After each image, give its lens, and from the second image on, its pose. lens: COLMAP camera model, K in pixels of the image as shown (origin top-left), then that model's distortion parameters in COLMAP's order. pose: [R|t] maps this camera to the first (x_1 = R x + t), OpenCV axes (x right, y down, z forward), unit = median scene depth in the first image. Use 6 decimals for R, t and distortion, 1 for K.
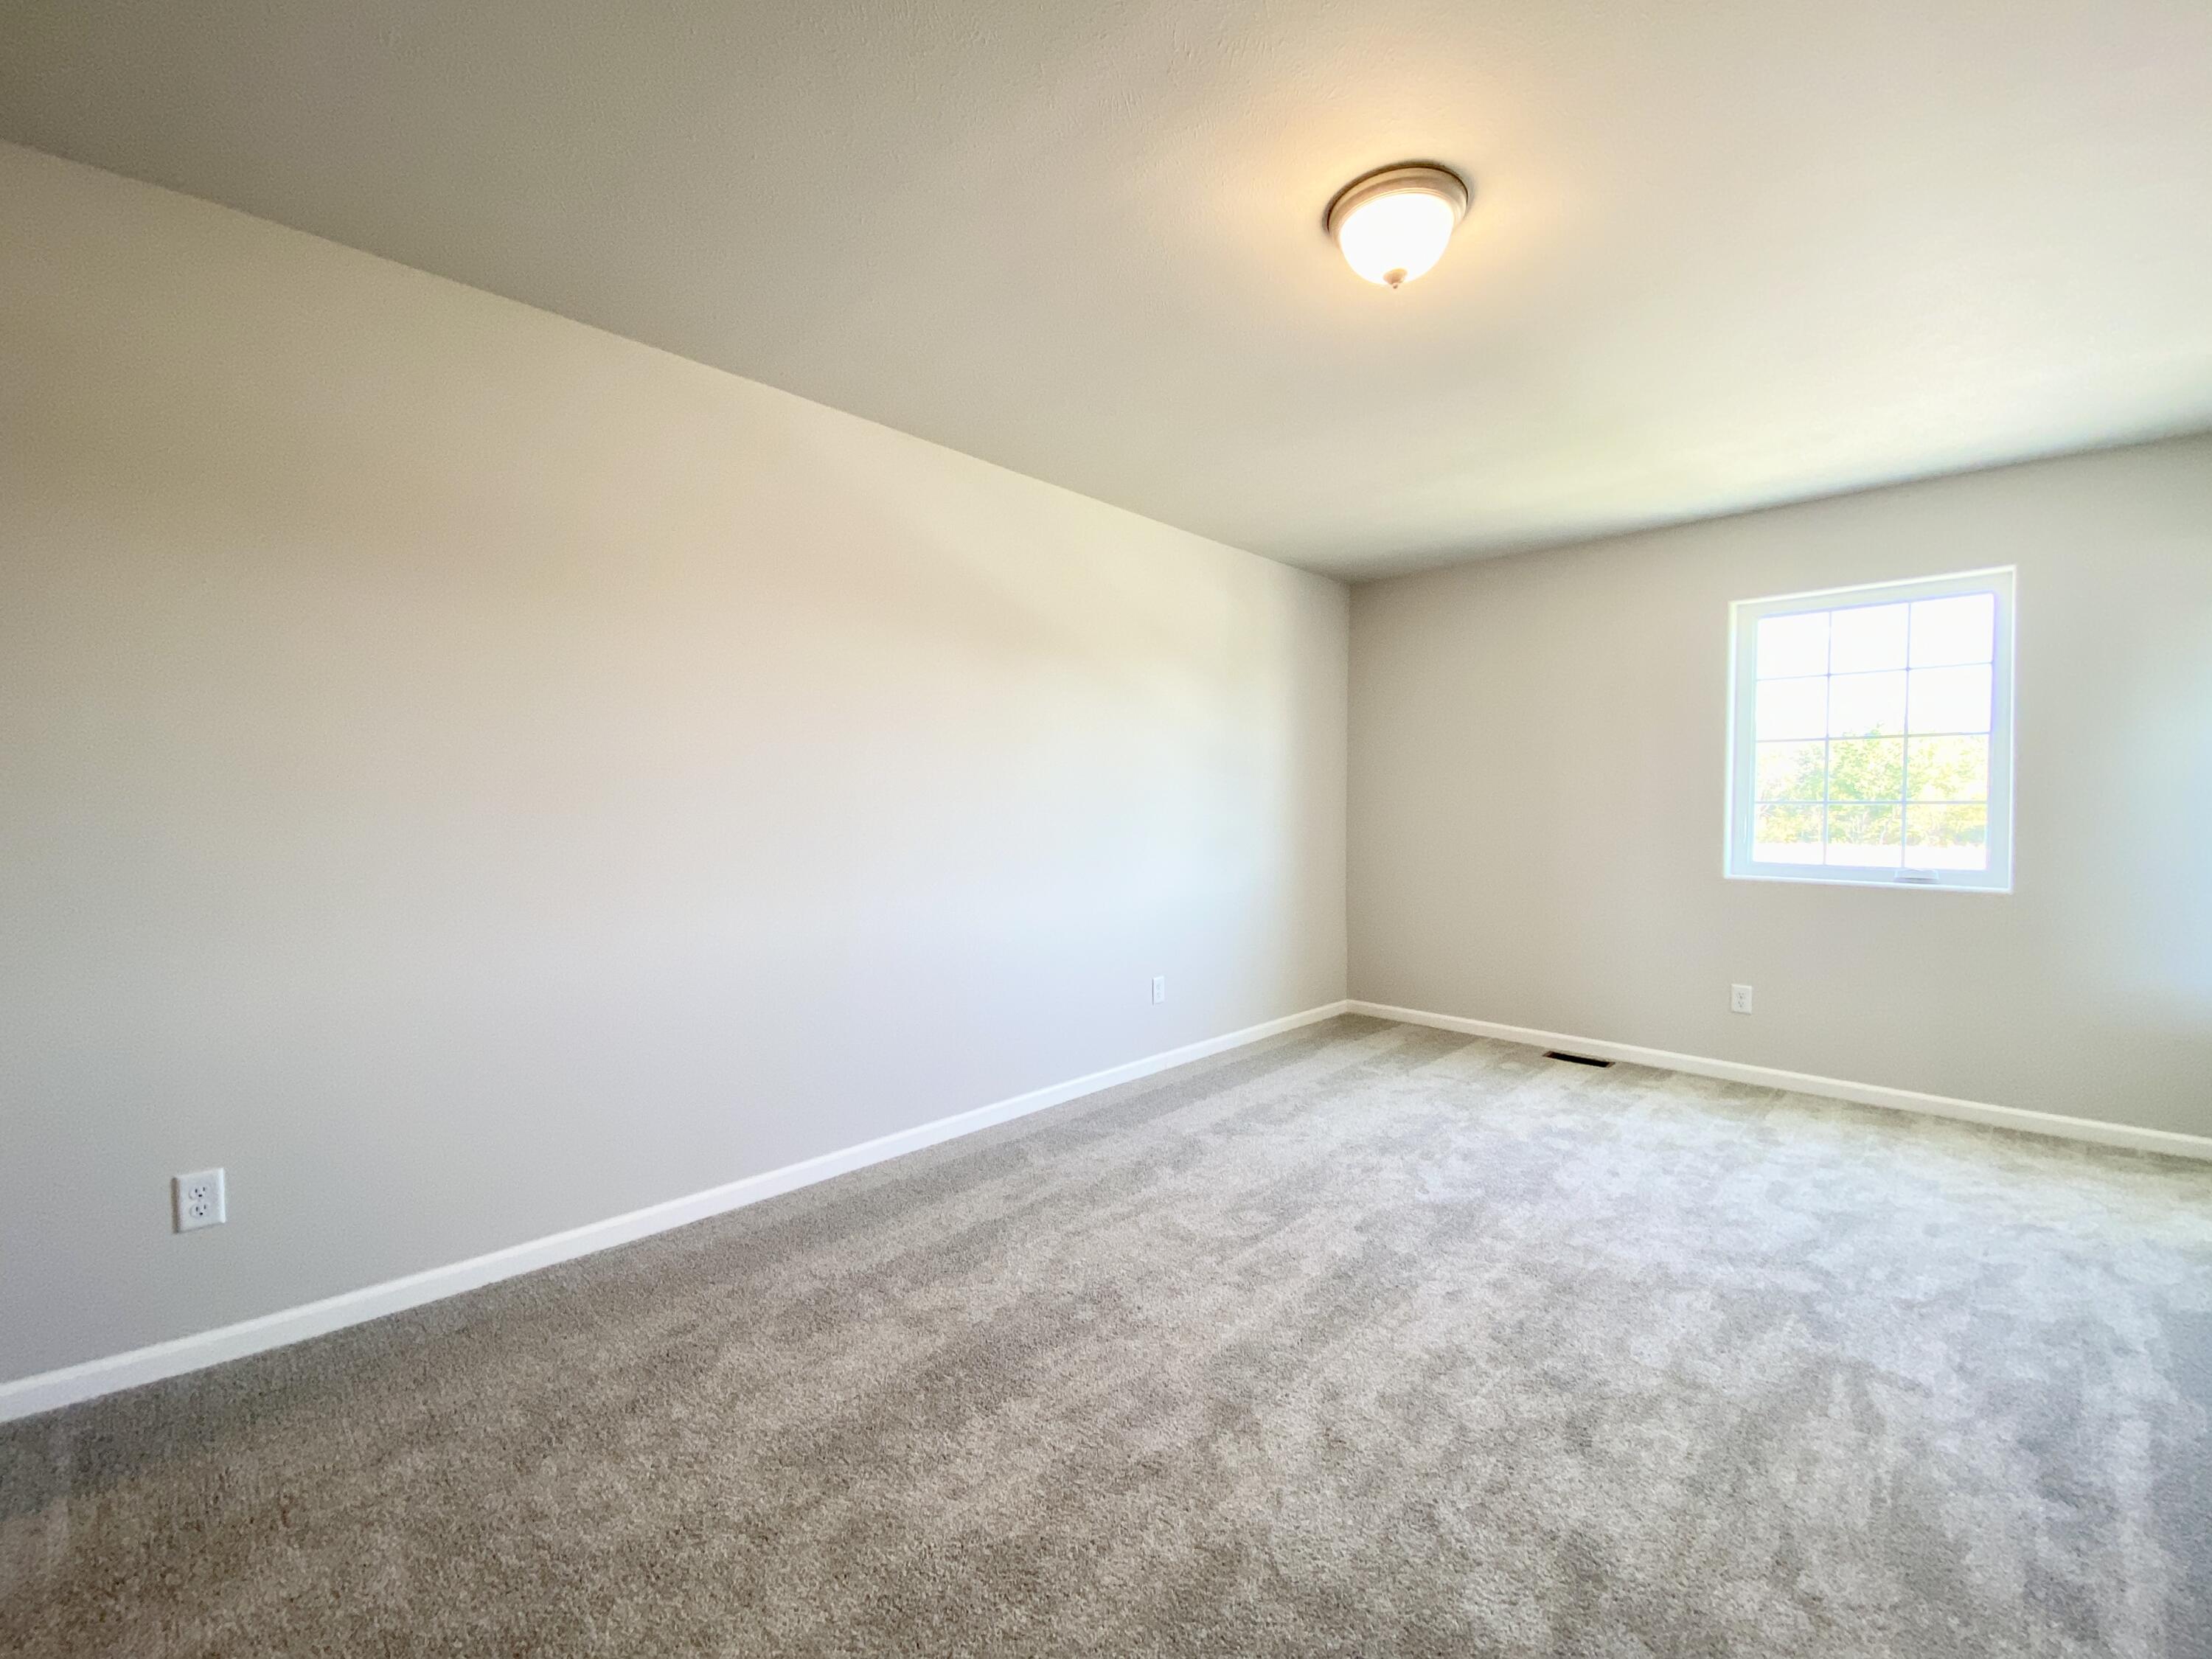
lens RADIAL K [[934.3, 0, 1096.6], [0, 934.3, 832.8], [0, 0, 1]] dist [-0.001171, -0.010897]
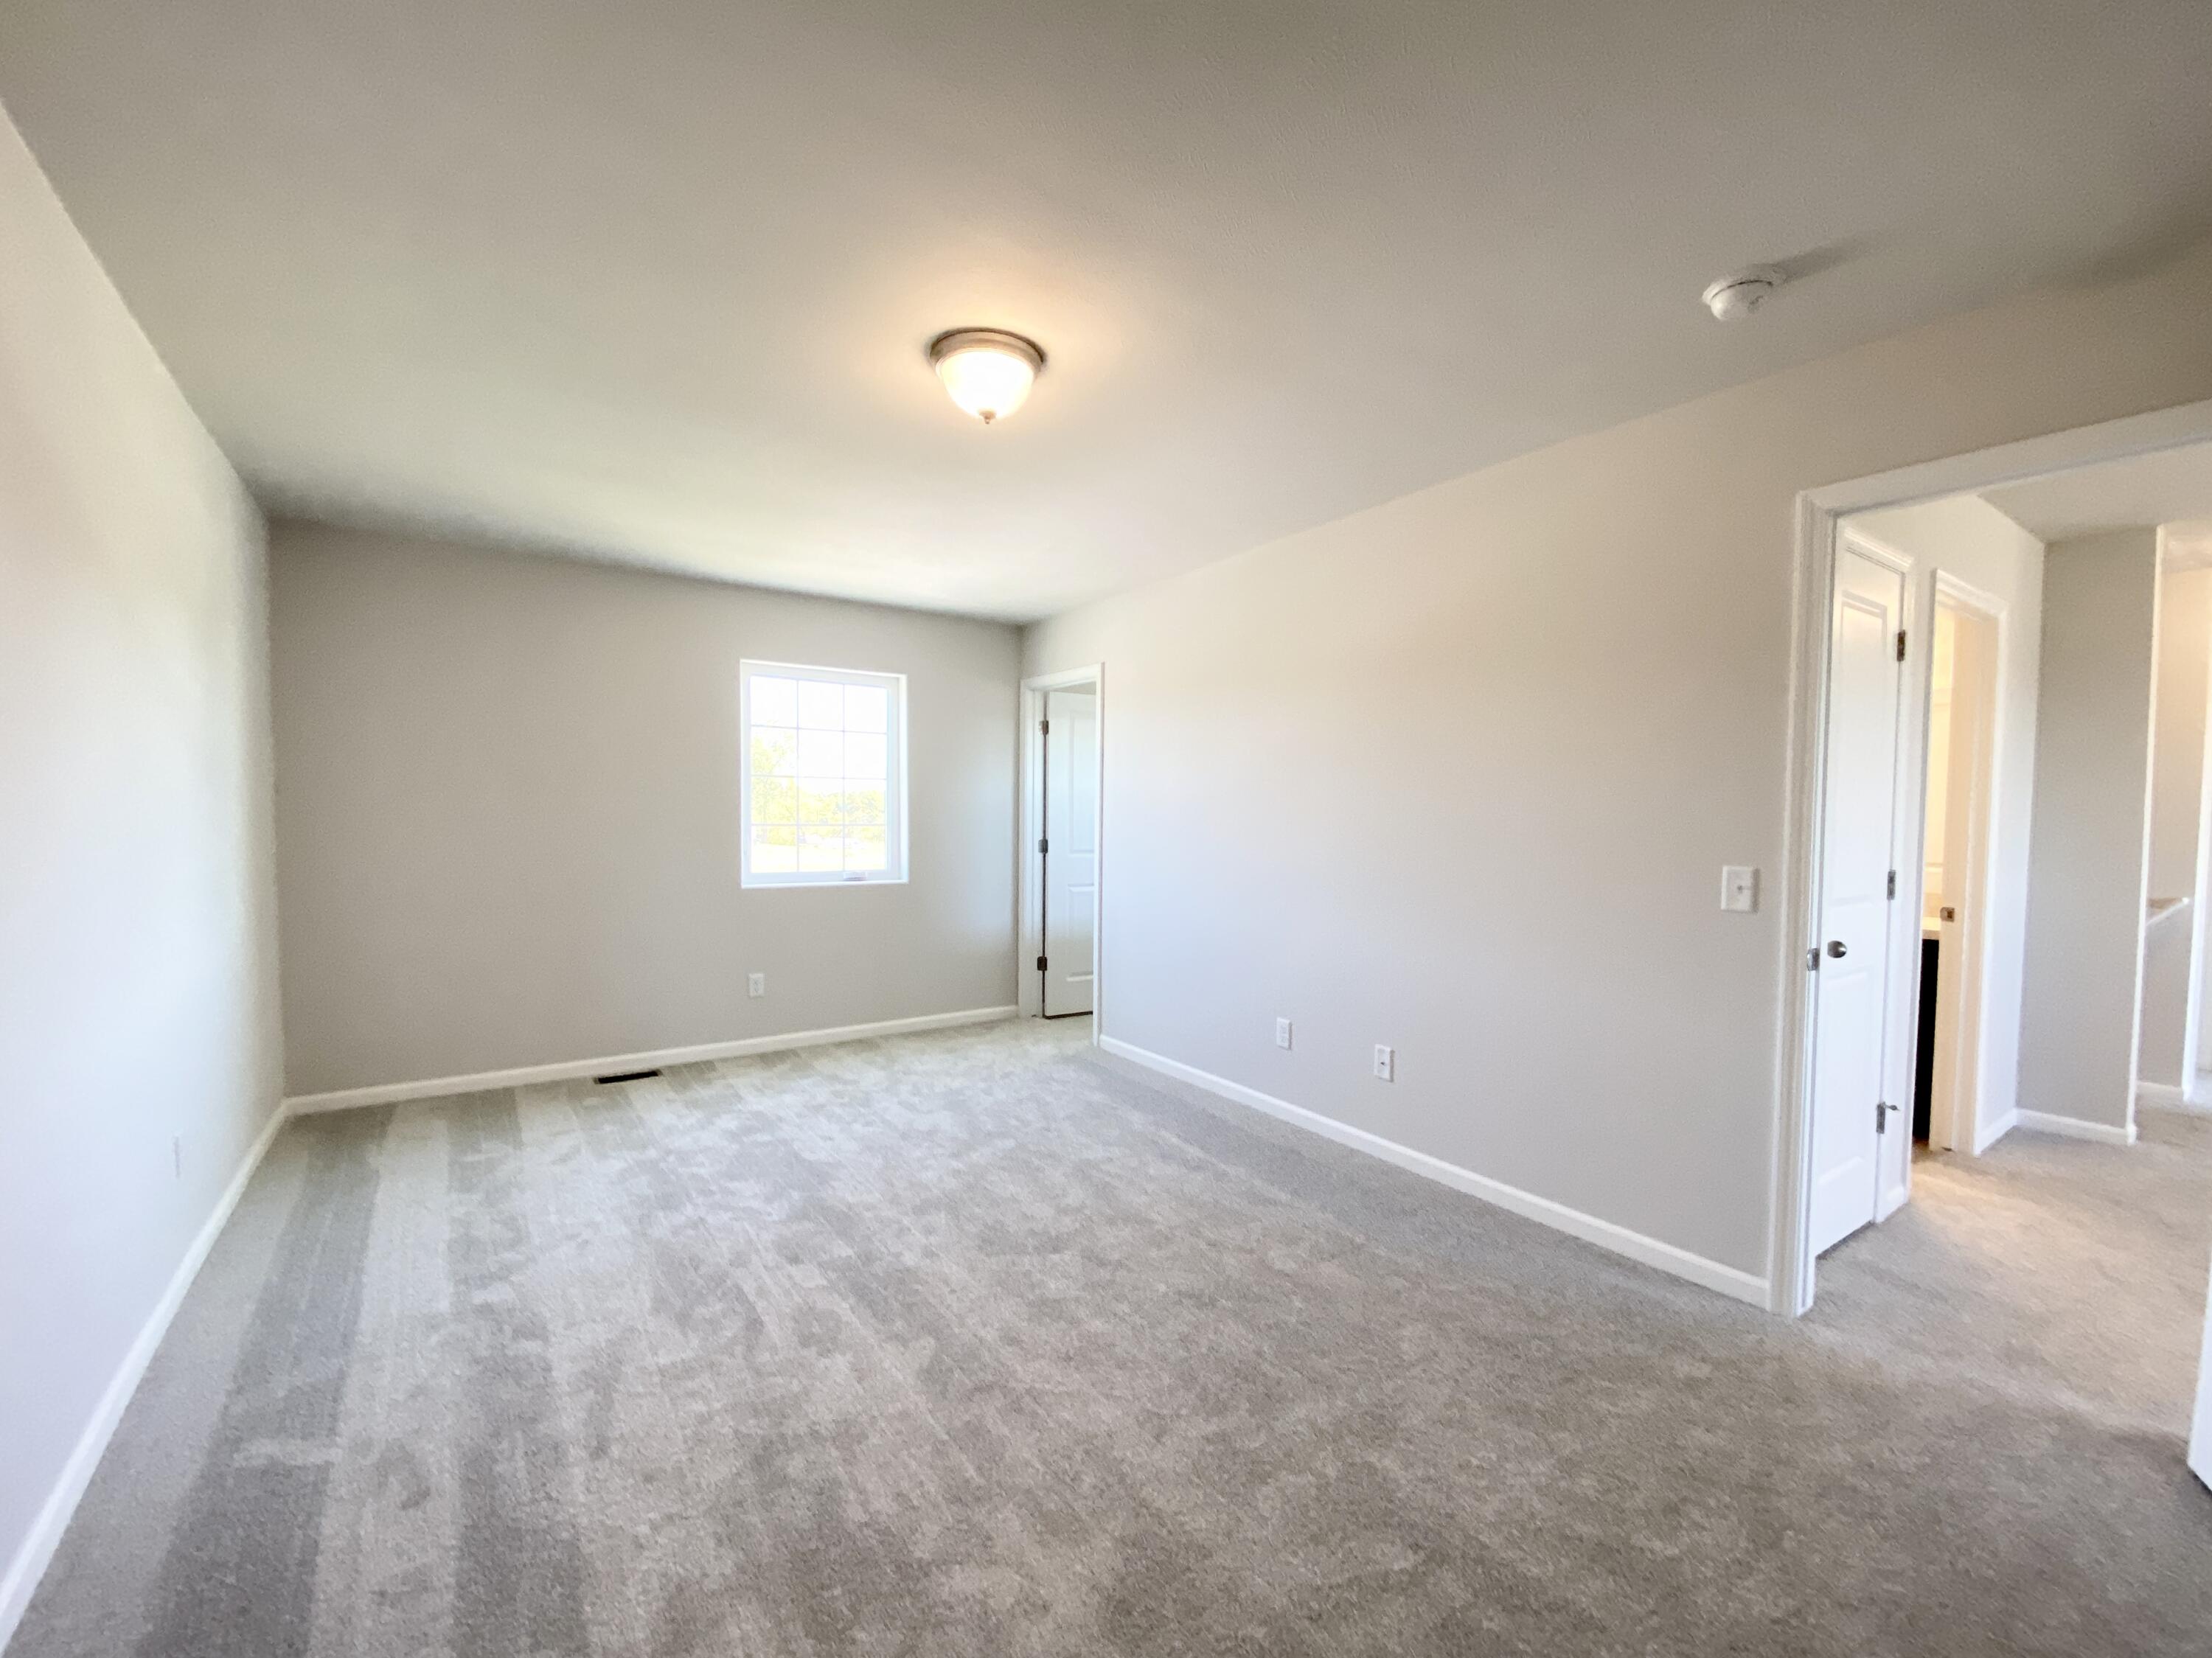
lens RADIAL K [[934.2, 0, 1107.0], [0, 934.2, 817.4], [0, 0, 1]] dist [-0.001171, -0.010897]
pose [[0.196907, -0.014287, 0.980318, -0.549317], [0.031595, 0.999467, 0.008220, -0.051451], [-0.979913, 0.029355, 0.197253, 0.380109]]
